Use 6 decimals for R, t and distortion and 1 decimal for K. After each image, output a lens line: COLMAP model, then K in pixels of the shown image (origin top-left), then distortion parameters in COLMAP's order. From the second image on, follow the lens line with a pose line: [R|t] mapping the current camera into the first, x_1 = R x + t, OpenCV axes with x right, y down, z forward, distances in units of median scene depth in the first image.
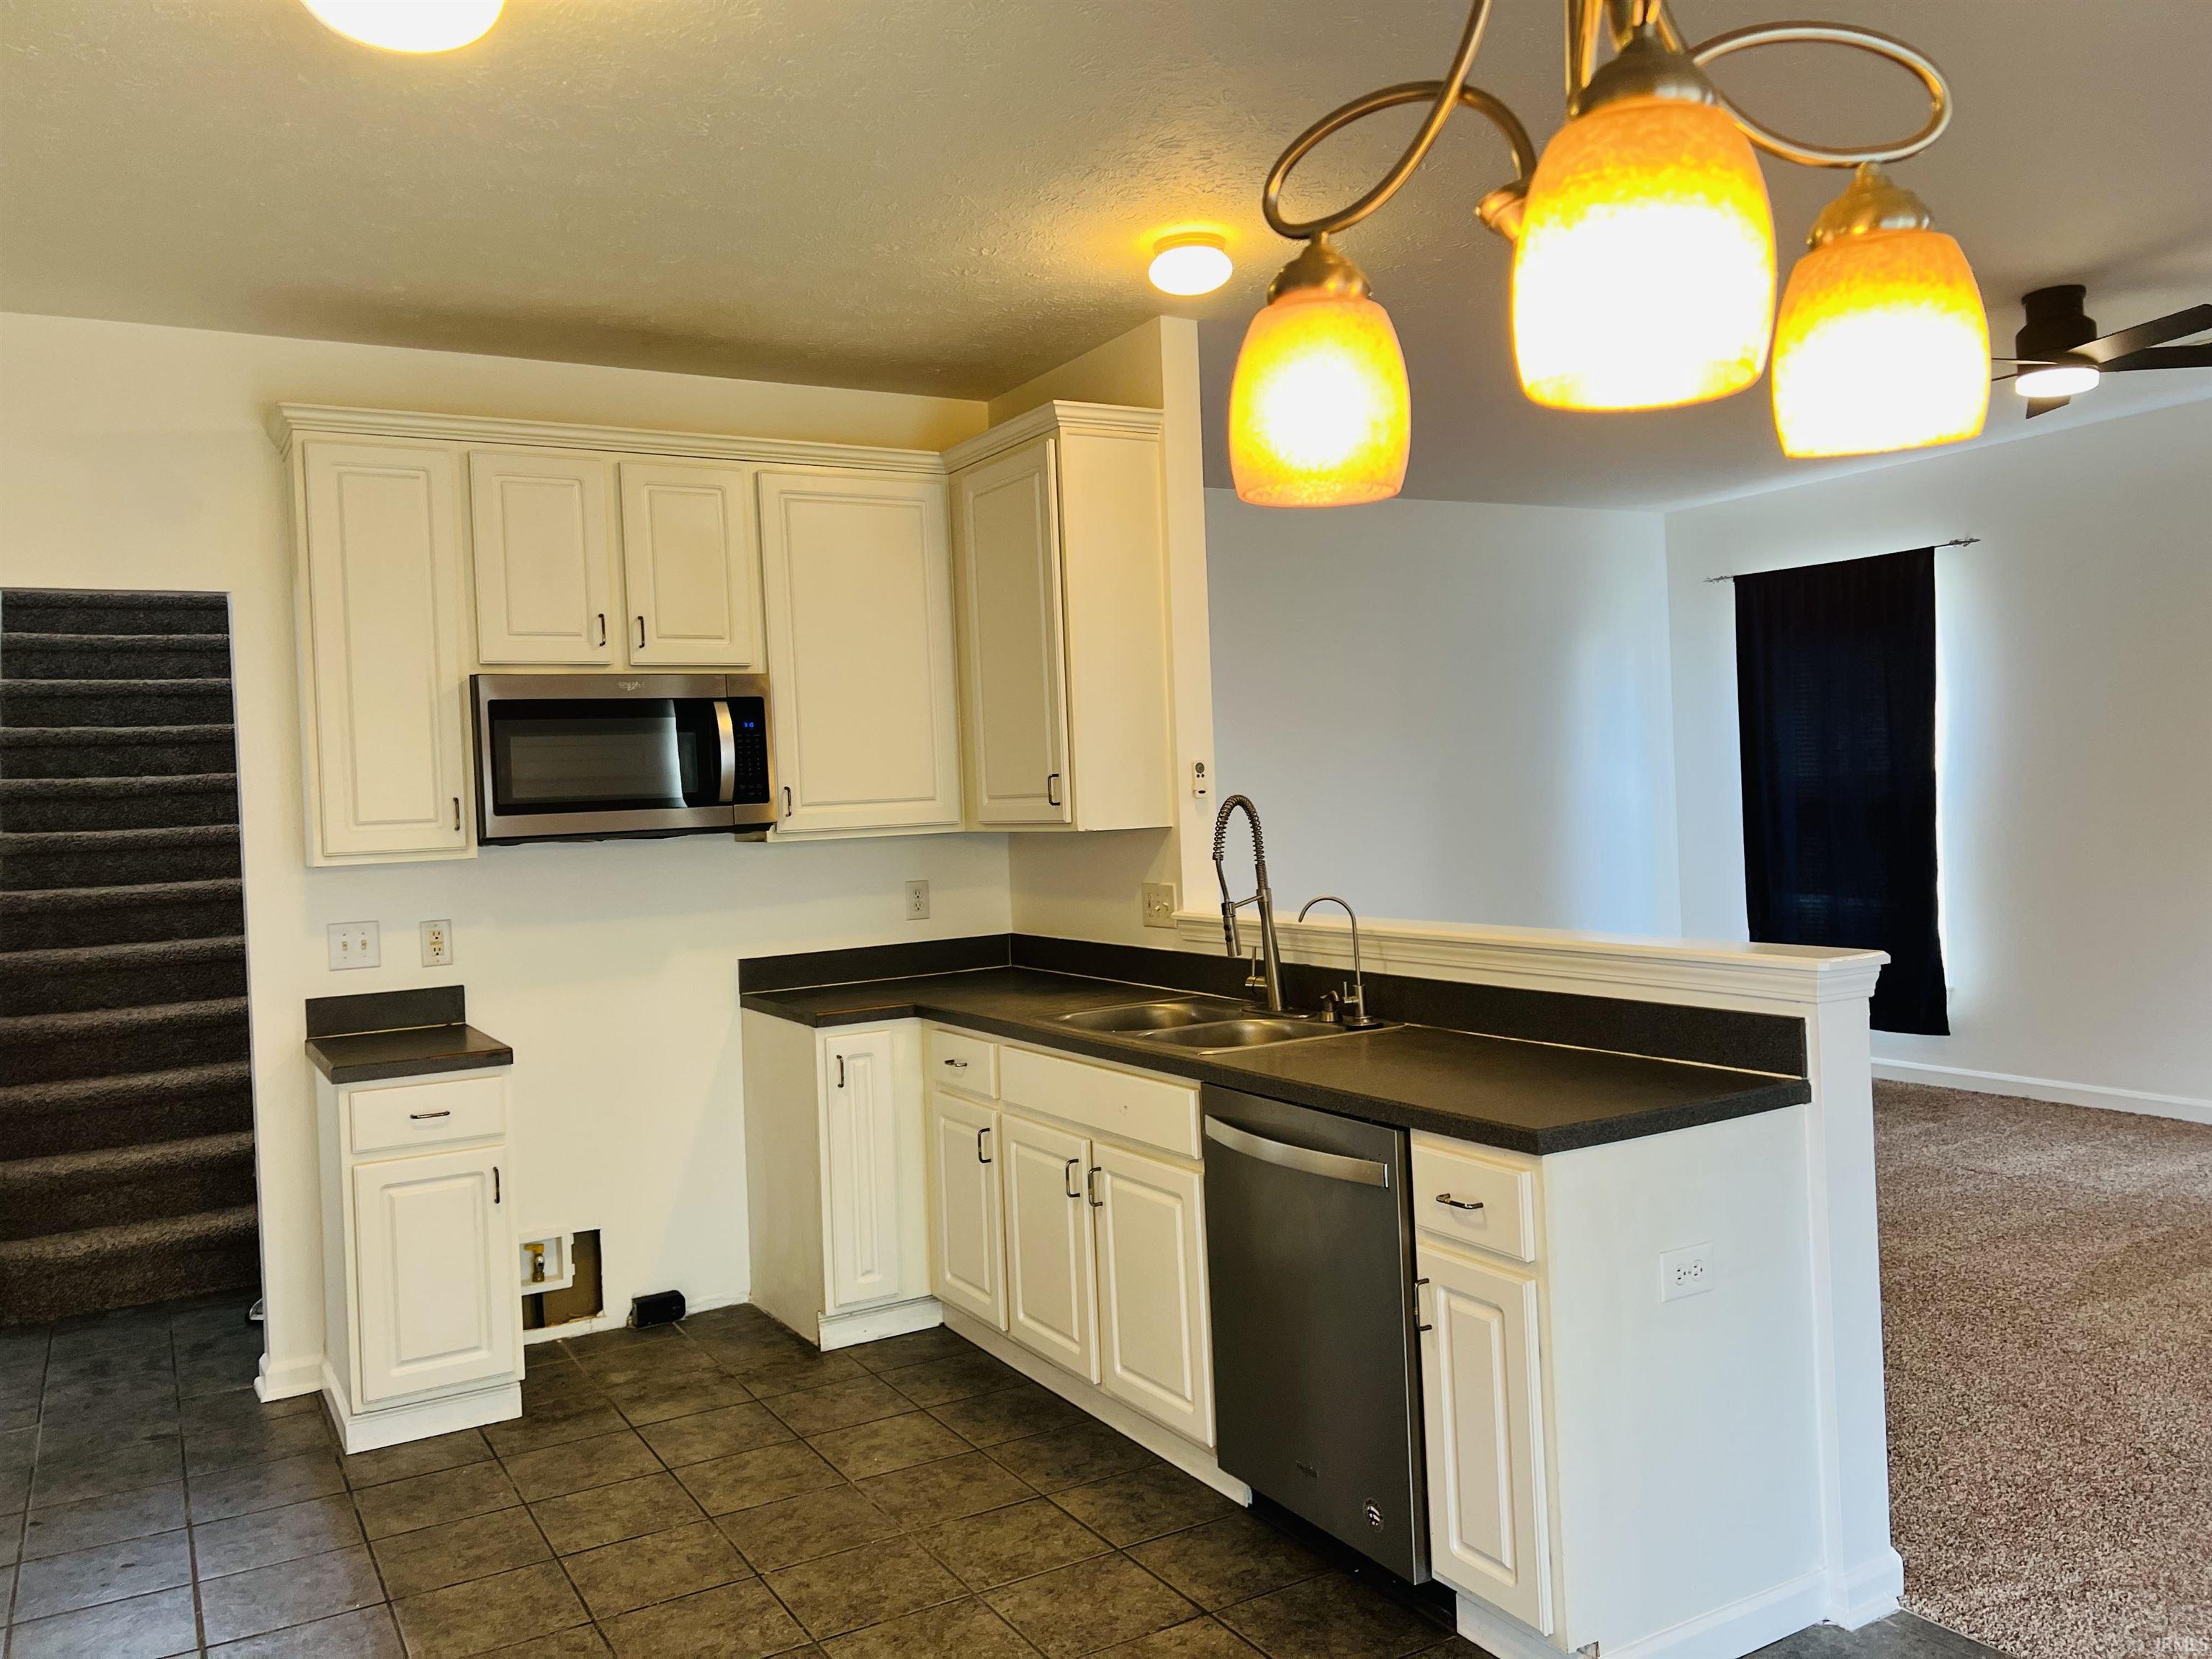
lens RADIAL K [[1667.4, 0, 1100.9], [0, 1667.4, 823.6], [0, 0, 1]] dist [0.039746, -0.059860]
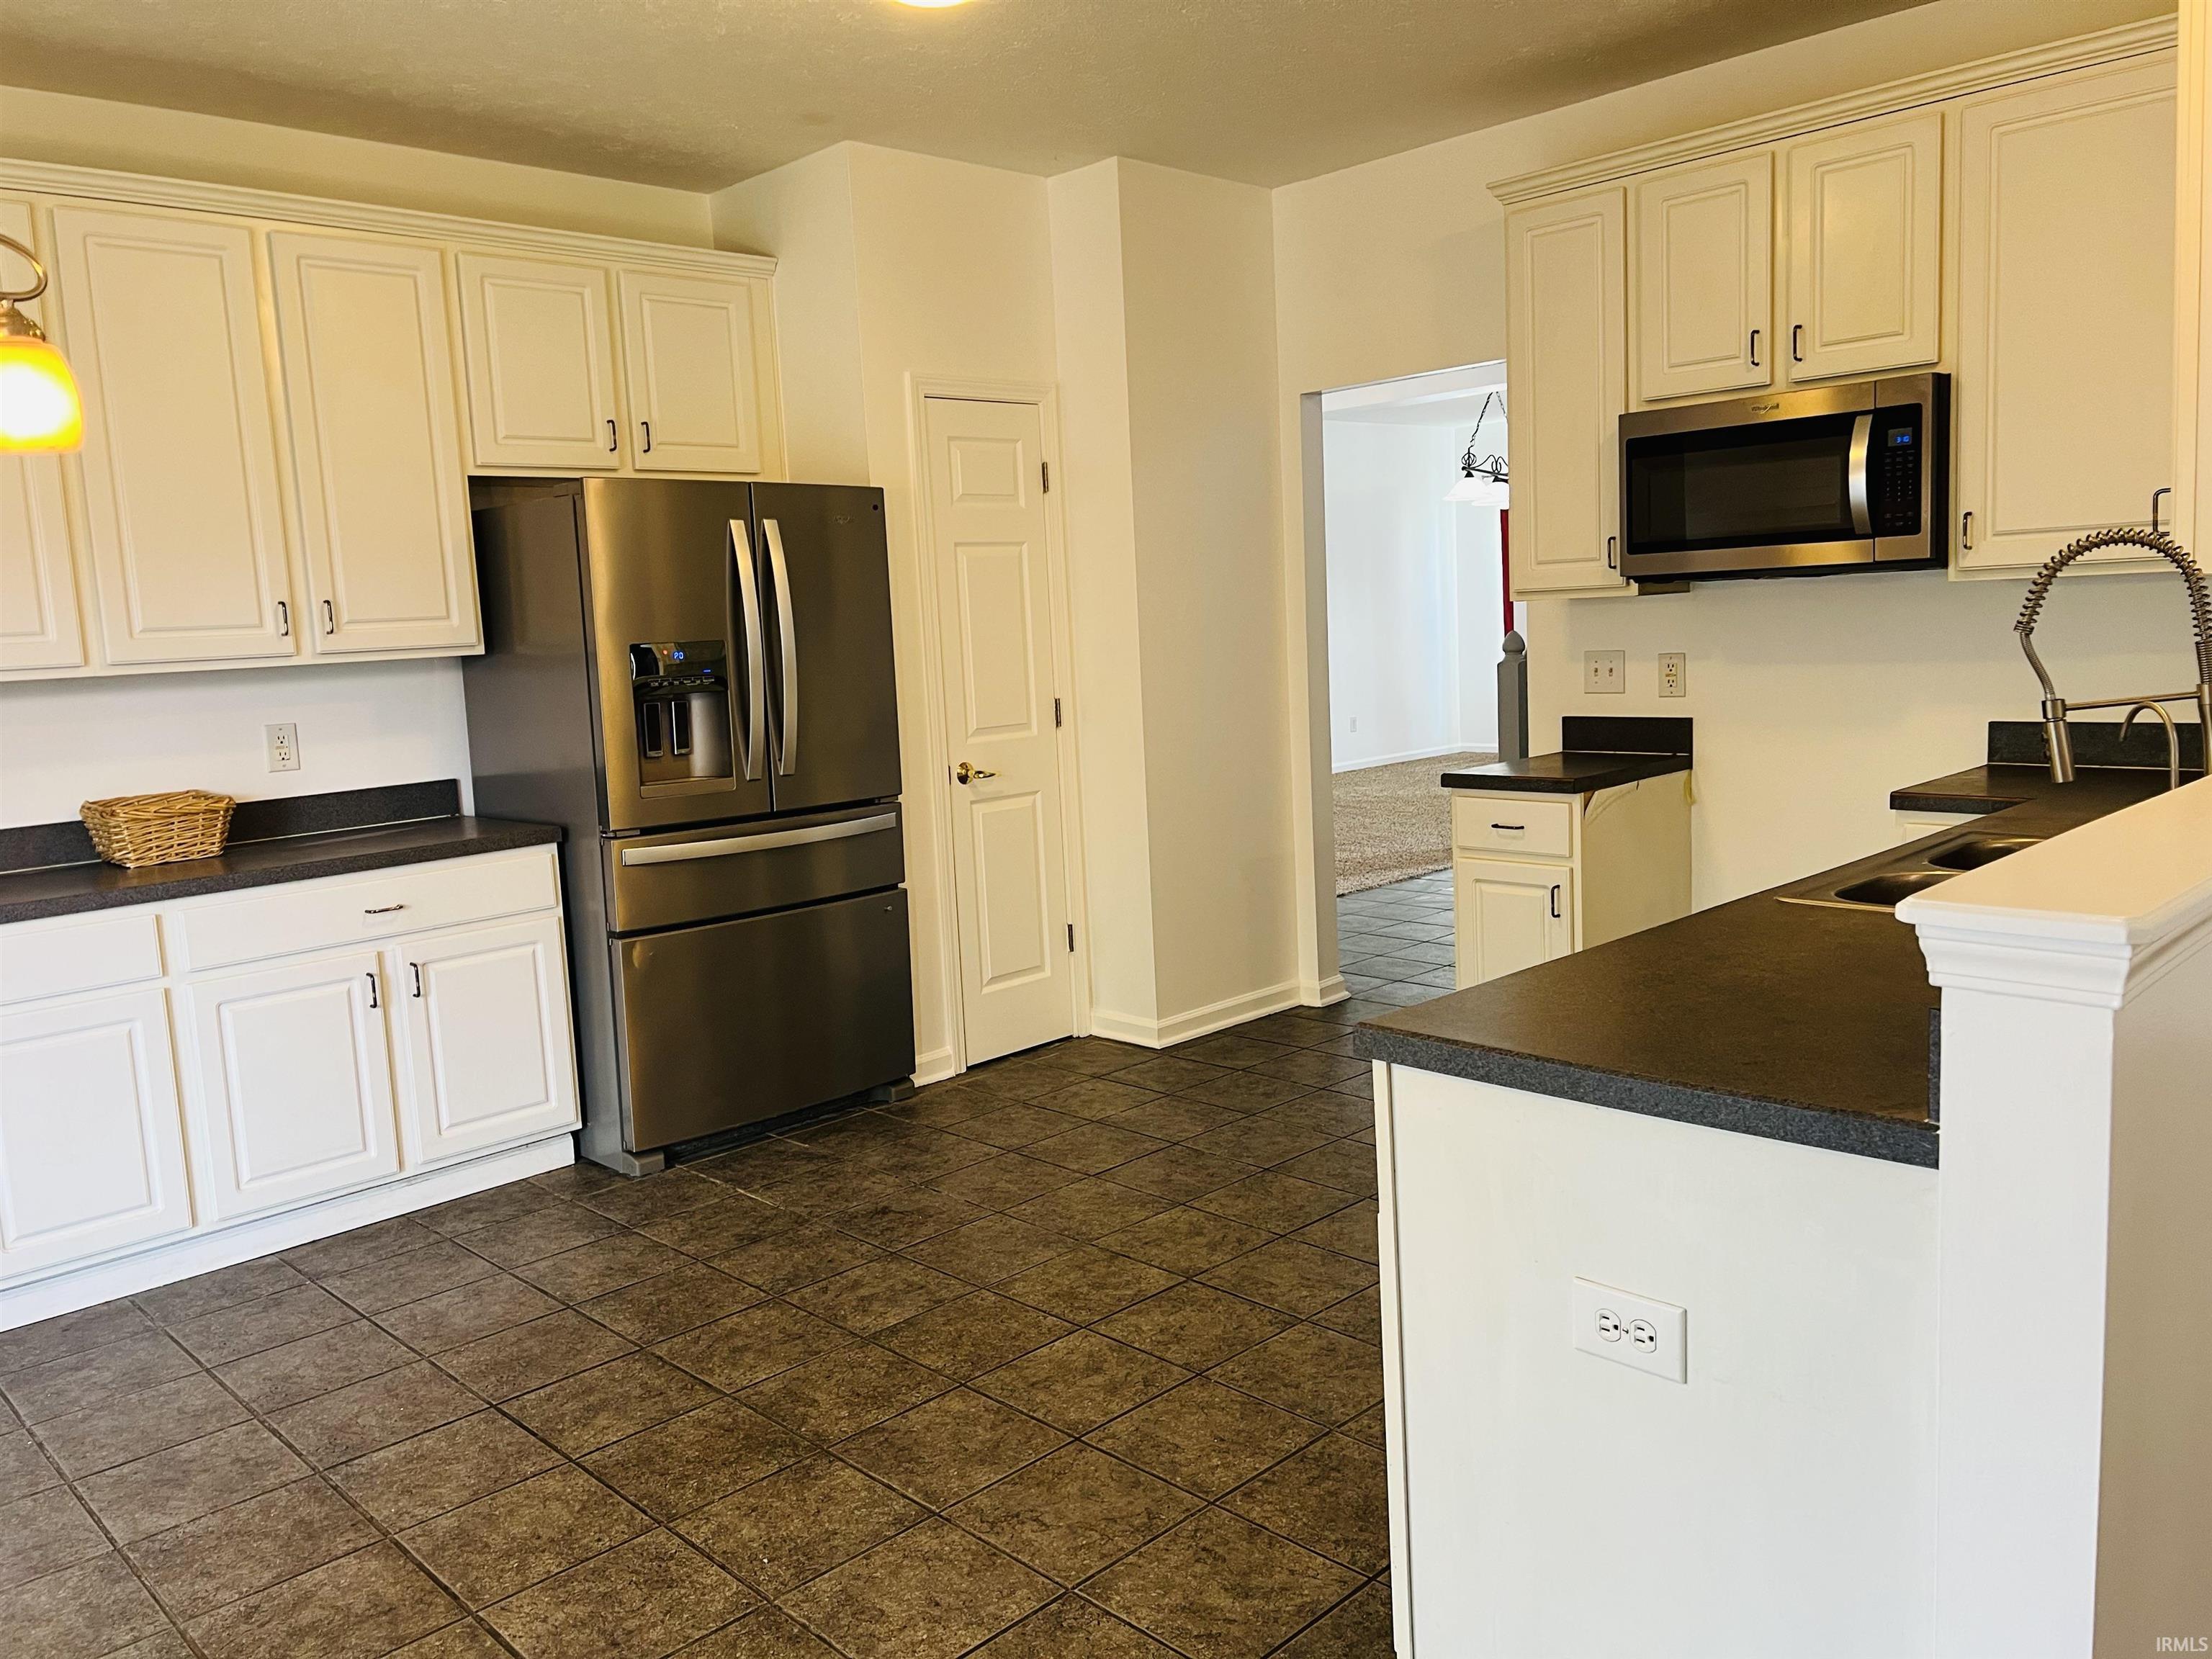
lens RADIAL K [[1656.1, 0, 1140.7], [0, 1656.1, 824.4], [0, 0, 1]] dist [0.100224, -0.149167]
pose [[0.263692, 0.155489, -0.951992, 0.603675], [0.019570, 0.985857, 0.166441, -0.019228], [0.964408, -0.062520, 0.256920, 0.468577]]
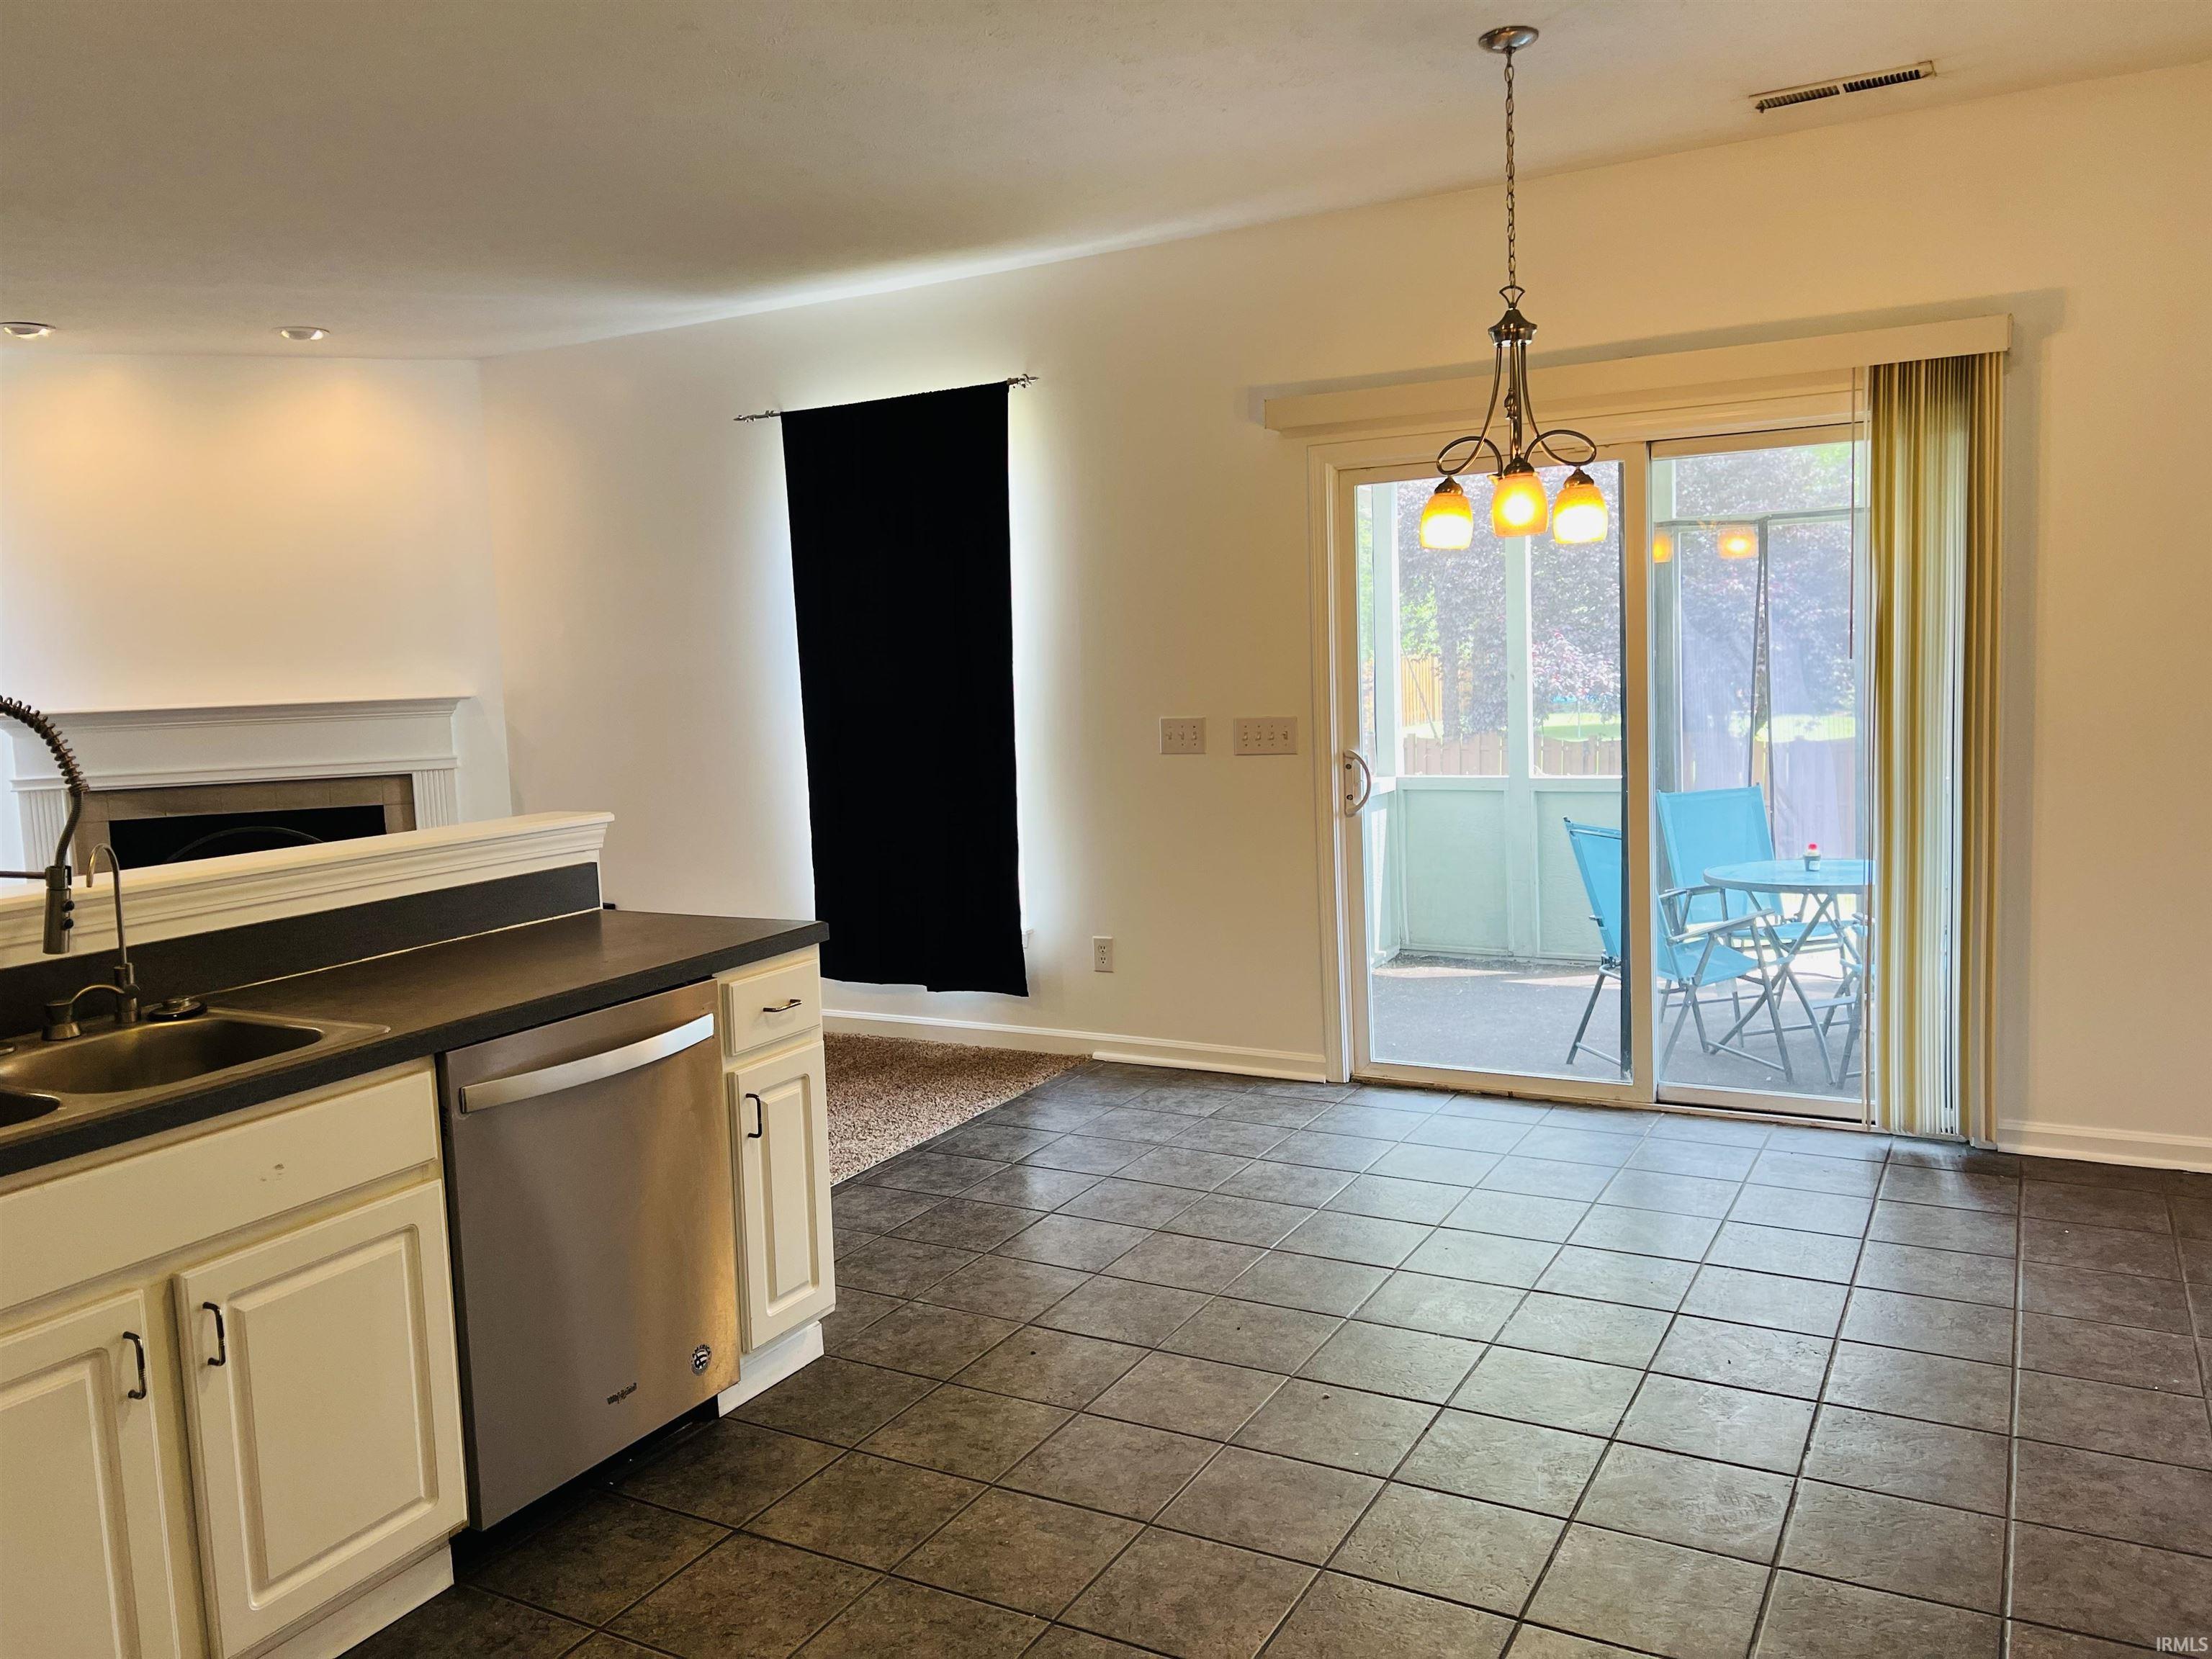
lens RADIAL K [[1667.4, 0, 1100.9], [0, 1667.4, 823.6], [0, 0, 1]] dist [0.039746, -0.059860]
pose [[-0.504988, -0.029208, 0.862632, -0.638519], [0.080075, 0.993532, 0.080517, 0.011528], [-0.859404, 0.109735, -0.499383, 0.947796]]
